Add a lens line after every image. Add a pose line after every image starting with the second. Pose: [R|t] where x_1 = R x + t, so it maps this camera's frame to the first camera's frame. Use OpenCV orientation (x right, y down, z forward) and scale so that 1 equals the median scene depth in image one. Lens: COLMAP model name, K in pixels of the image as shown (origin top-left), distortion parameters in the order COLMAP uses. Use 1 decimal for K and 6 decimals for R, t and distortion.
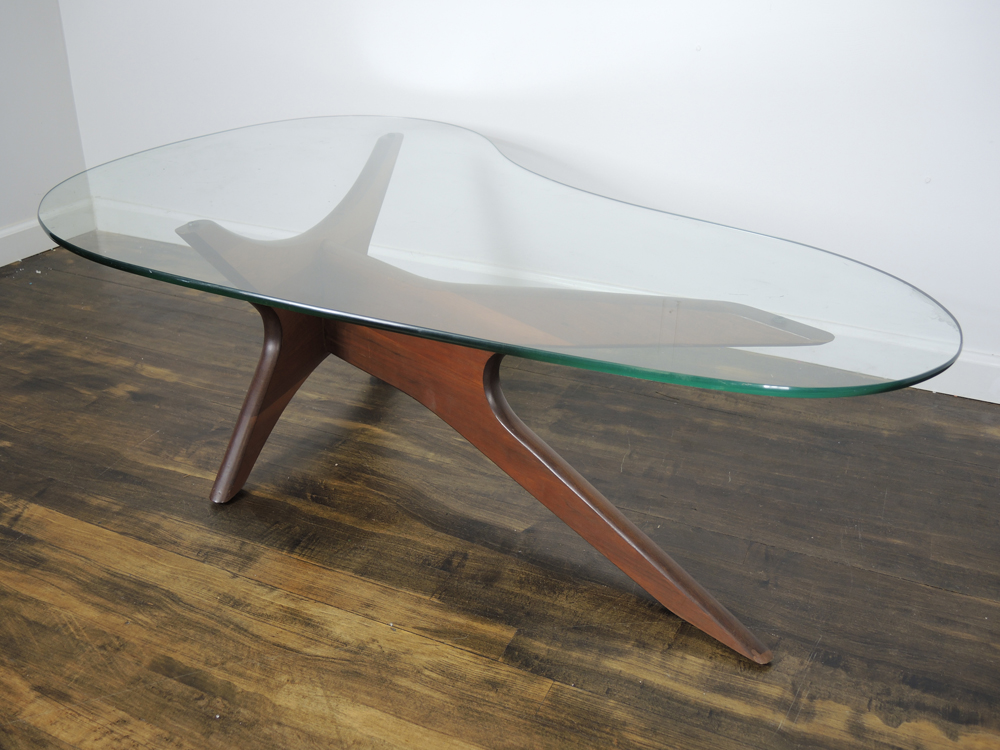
lens RADIAL K [[895.8, 0, 499.5], [0, 895.8, 365.6], [0, 0, 1]] dist [0.009134, -0.107268]
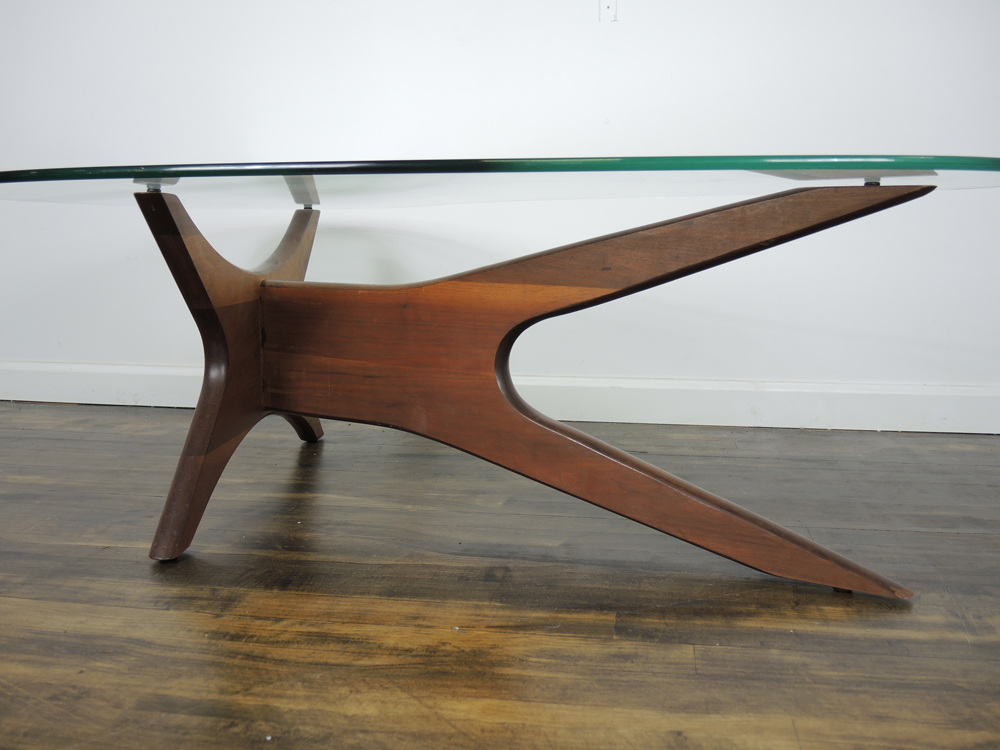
lens RADIAL K [[895.8, 0, 496.3], [0, 895.8, 375.3], [0, 0, 1]] dist [0.009134, -0.107268]
pose [[0.966974, -0.054197, 0.249046, -0.274814], [0.124533, 0.953018, -0.276131, 0.308652], [-0.222380, 0.298026, 0.928293, 0.232769]]
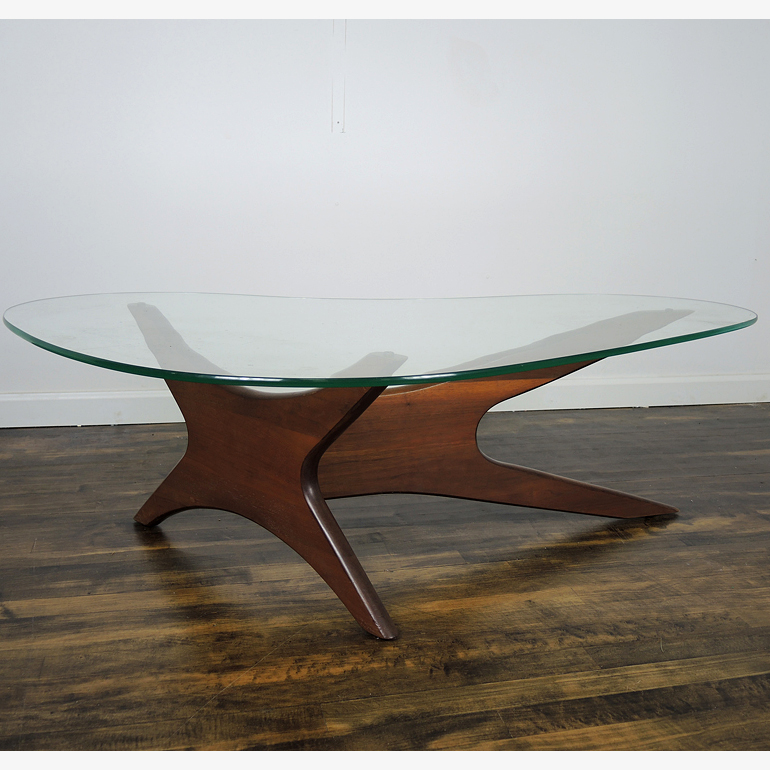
lens RADIAL K [[889.6, 0, 385.0], [0, 889.6, 380.0], [0, 0, 1]] dist [-0.001500, 0.000000]
pose [[0.796564, -0.130324, 0.590340, -0.931734], [0.250516, 0.959861, -0.126129, 0.184613], [-0.550207, 0.248359, 0.797239, -0.180618]]
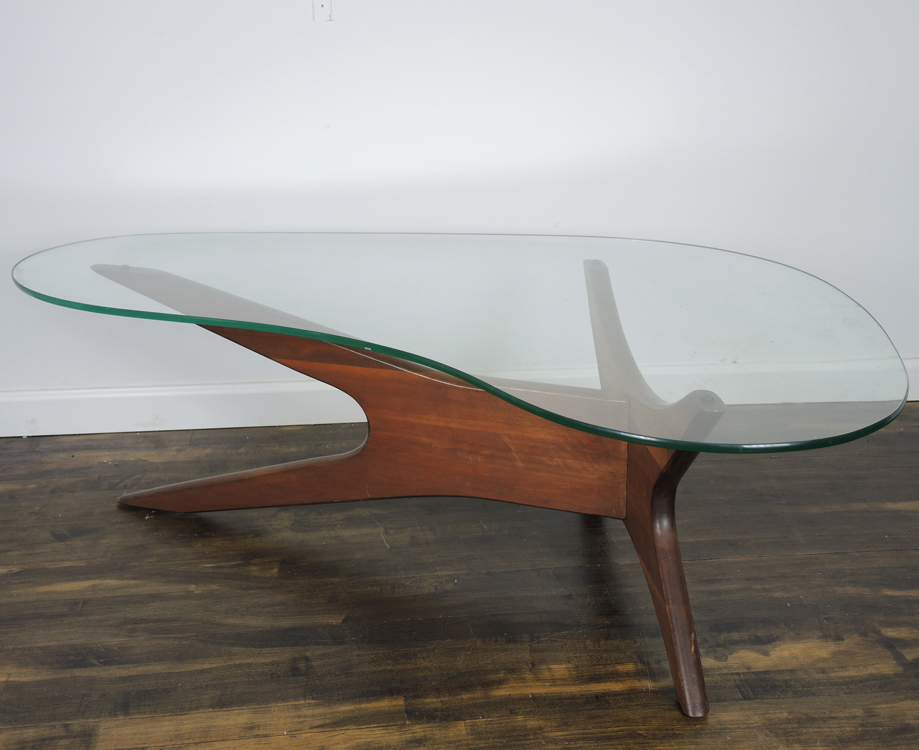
lens RADIAL K [[1221.5, 0, 461.9], [0, 1221.5, 372.9], [0, 0, 1]] dist [0.083350, 0.000000]
pose [[0.856482, -0.188587, 0.480493, -0.553647], [0.233816, 0.971635, -0.035424, -0.005204], [-0.460183, 0.142686, 0.876283, -0.350493]]
